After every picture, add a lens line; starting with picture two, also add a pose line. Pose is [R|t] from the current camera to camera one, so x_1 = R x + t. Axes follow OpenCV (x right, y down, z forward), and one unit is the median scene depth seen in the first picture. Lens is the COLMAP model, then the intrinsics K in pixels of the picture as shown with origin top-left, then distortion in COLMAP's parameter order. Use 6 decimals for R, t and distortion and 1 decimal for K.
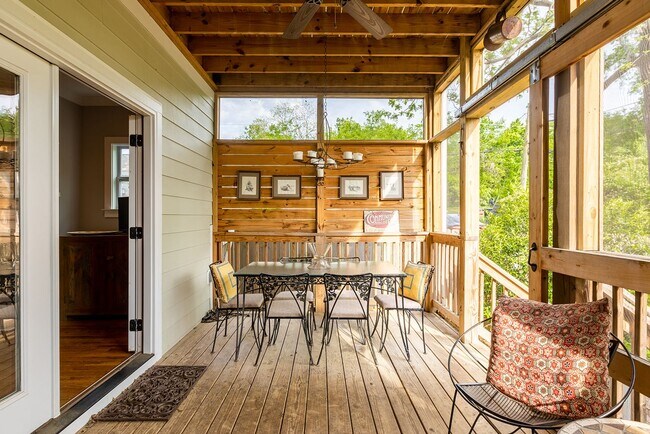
lens RADIAL K [[320.5, 0, 325.0], [0, 320.5, 217.0], [0, 0, 1]] dist [-0.001597, -0.000348]
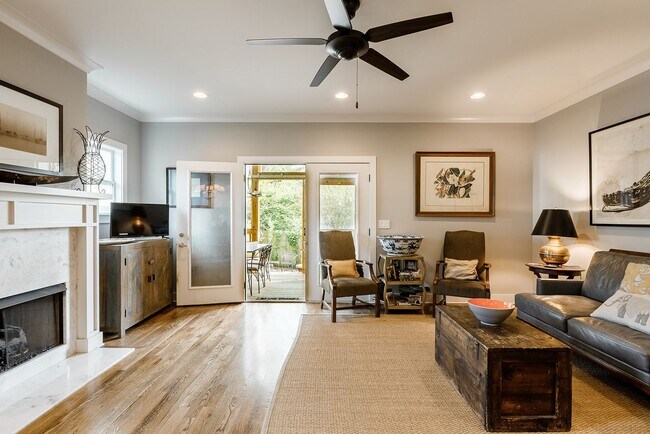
lens RADIAL K [[320.5, 0, 325.0], [0, 320.5, 217.0], [0, 0, 1]] dist [-0.001597, -0.000348]
pose [[0.024331, -0.003185, 0.999699, -1.443285], [-0.001757, 0.999993, 0.003229, -0.020324], [-0.999702, -0.001835, 0.024325, 0.334349]]
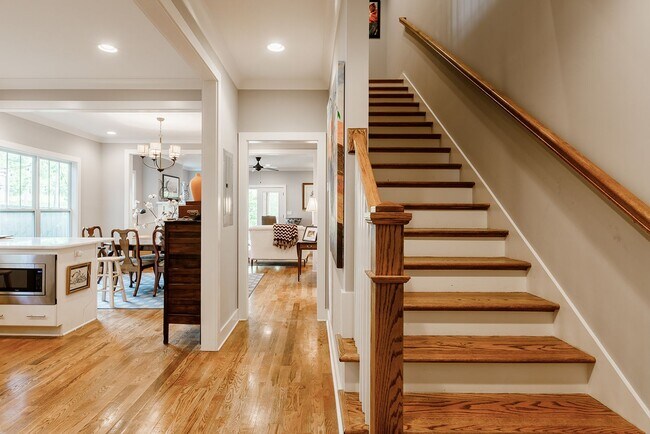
lens RADIAL K [[345.6, 0, 313.3], [0, 345.6, 209.8], [0, 0, 1]] dist [-0.002392, -0.000856]
pose [[0.024662, -0.001578, 0.999695, -3.178382], [0.000172, 0.999999, 0.001574, -0.023029], [-0.999696, 0.000133, 0.024662, -0.109498]]
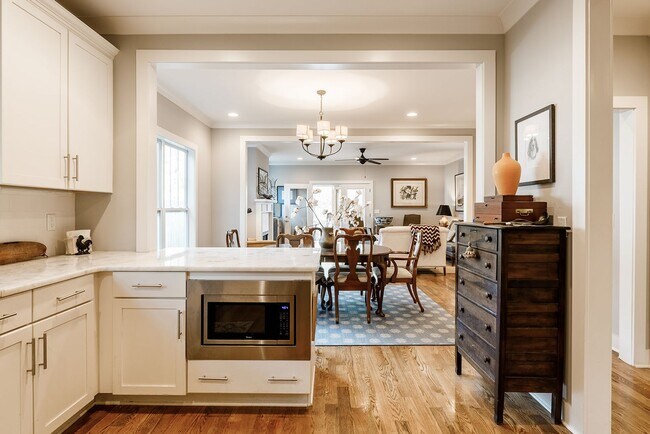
lens RADIAL K [[340.4, 0, 327.5], [0, 340.4, 209.3], [0, 0, 1]] dist [0.001595, -0.000248]
pose [[0.018383, -0.005716, 0.999815, -2.887353], [0.002665, 0.999980, 0.005668, -0.024681], [-0.999827, 0.002560, 0.018398, 0.479425]]
